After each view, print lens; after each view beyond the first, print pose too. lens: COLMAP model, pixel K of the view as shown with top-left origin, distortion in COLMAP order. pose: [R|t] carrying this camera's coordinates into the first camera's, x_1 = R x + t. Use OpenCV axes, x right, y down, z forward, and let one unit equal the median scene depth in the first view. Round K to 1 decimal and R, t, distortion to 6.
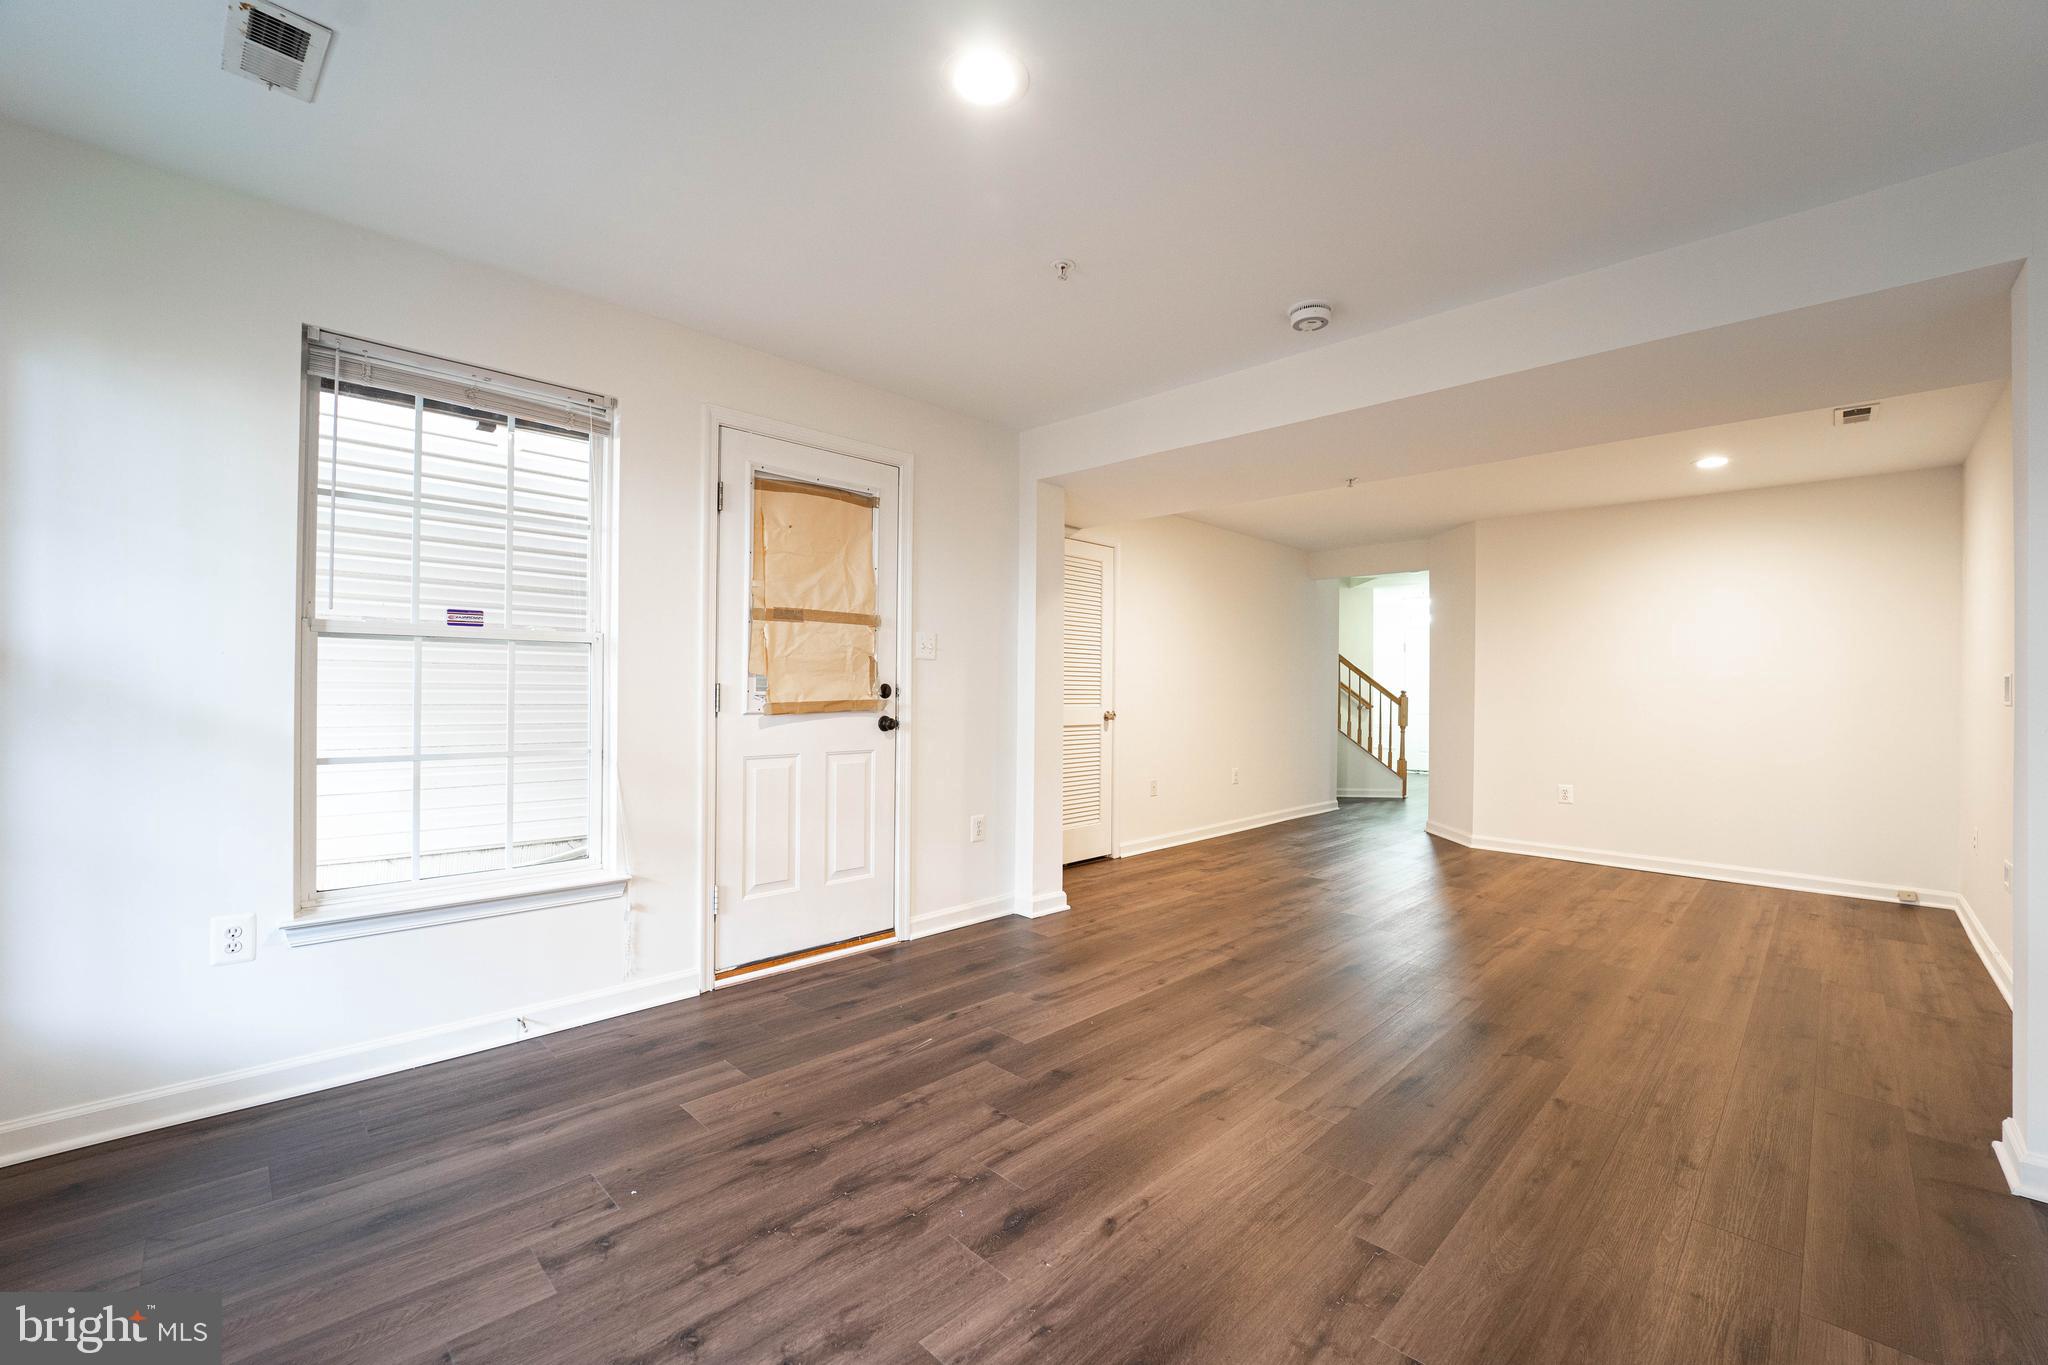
lens RADIAL K [[828.0, 0, 1027.8], [0, 828.0, 682.2], [0, 0, 1]] dist [-0.023607, 0.000132]
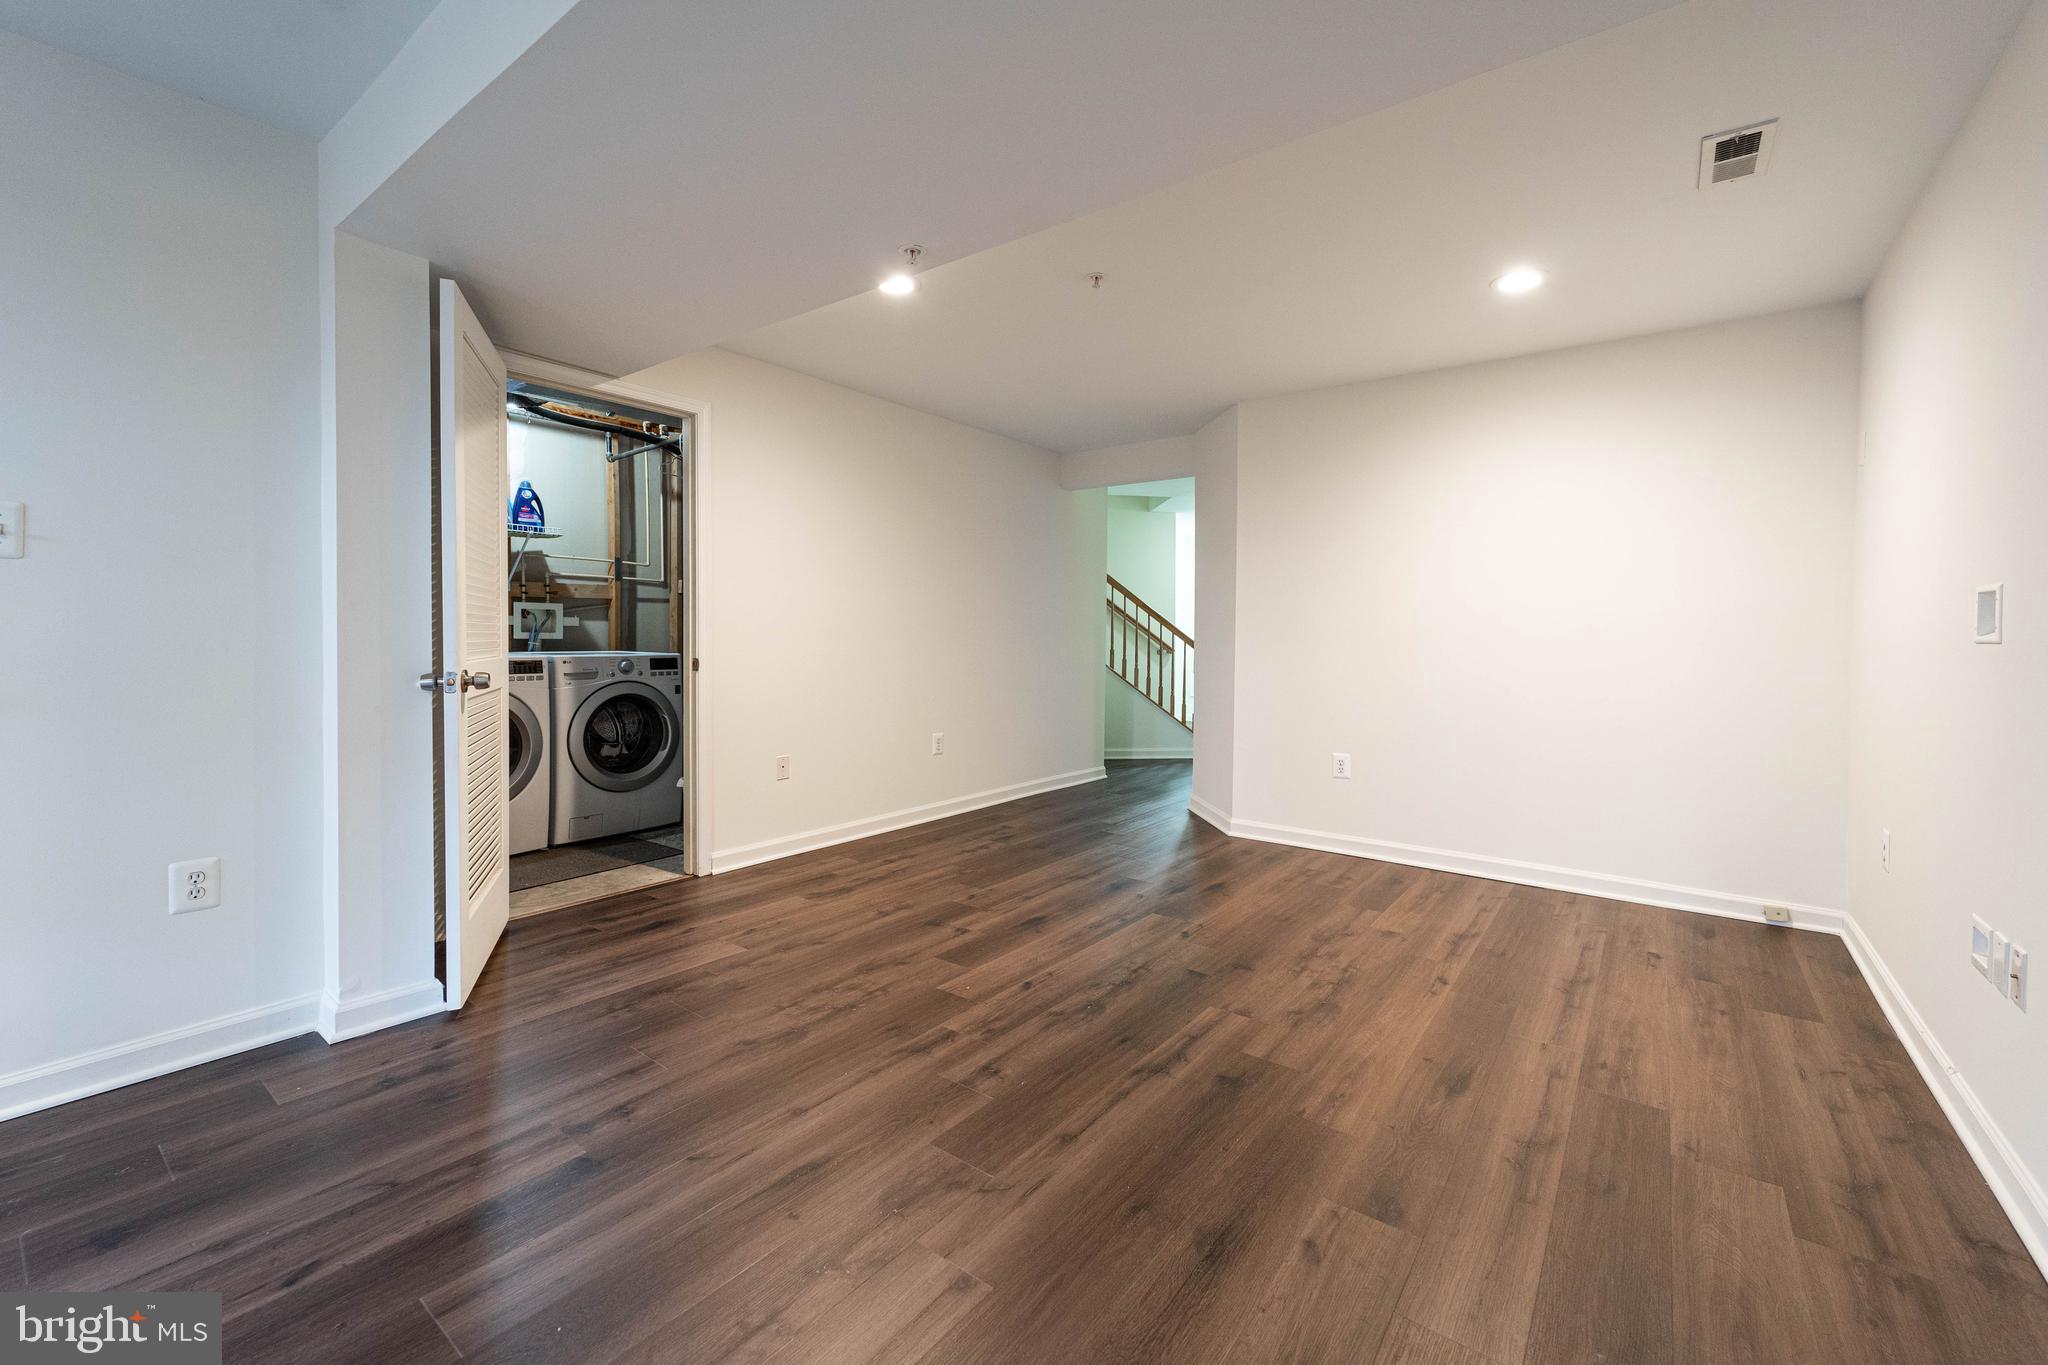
lens RADIAL K [[828.1, 0, 1031.2], [0, 828.1, 649.6], [0, 0, 1]] dist [0.000533, -0.000456]
pose [[0.991078, -0.006155, 0.133144, 0.402165], [0.002934, 0.999699, 0.024375, 0.017388], [-0.133254, -0.023767, 0.990797, 0.425904]]
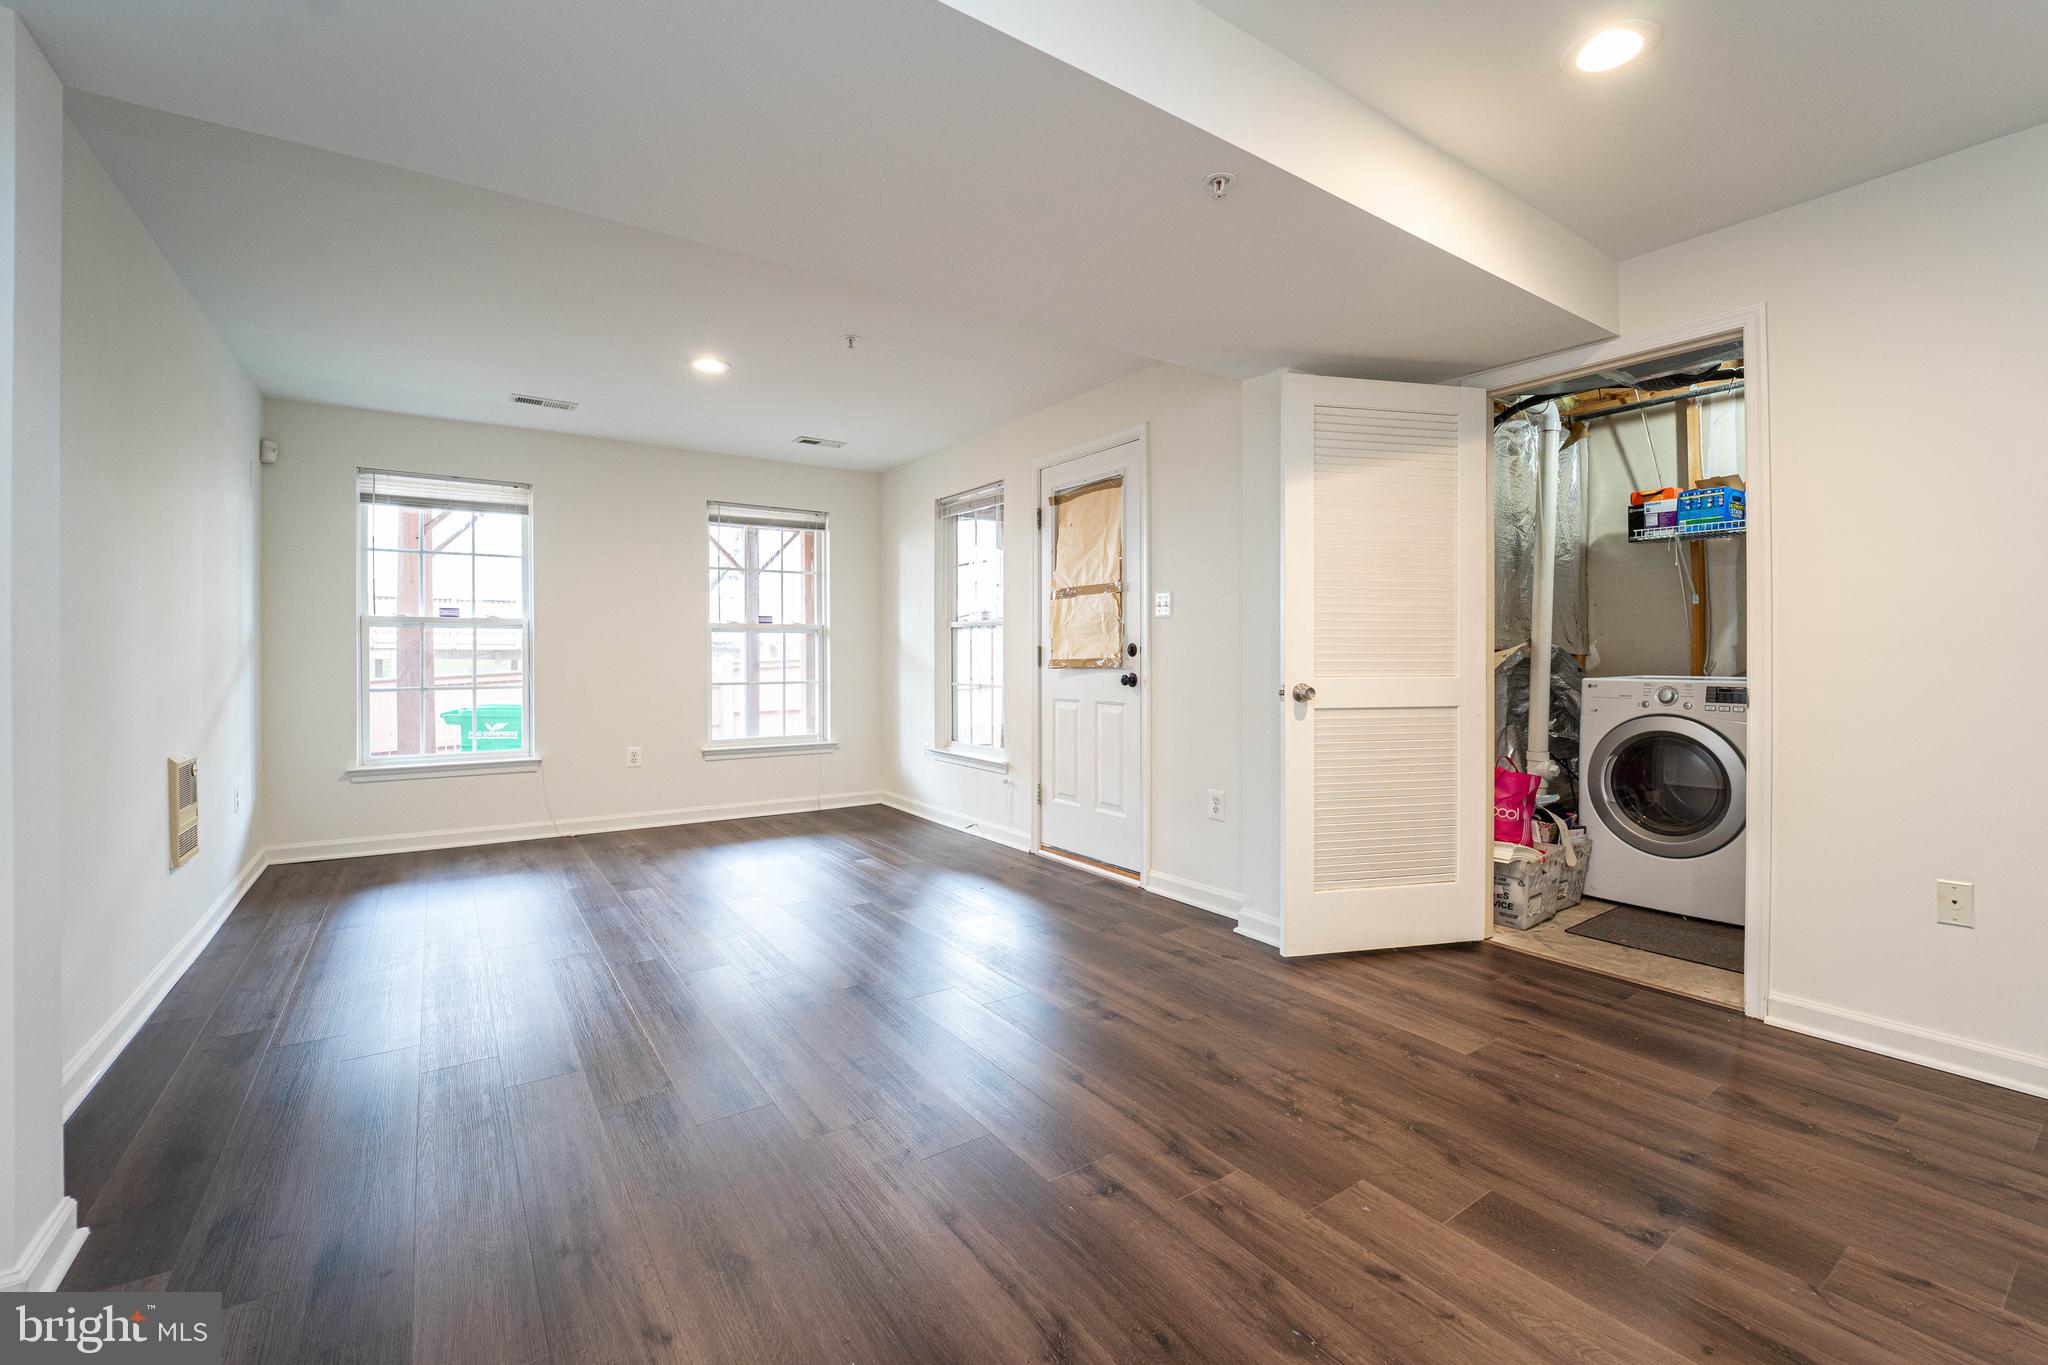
lens RADIAL K [[869.3, 0, 1034.0], [0, 869.3, 651.8], [0, 0, 1]] dist [-0.023152, -0.000344]
pose [[-0.180346, -0.013005, -0.983517, 0.900985], [0.006435, 0.999876, -0.014402, 0.026359], [0.983582, -0.008926, -0.180239, 0.998250]]
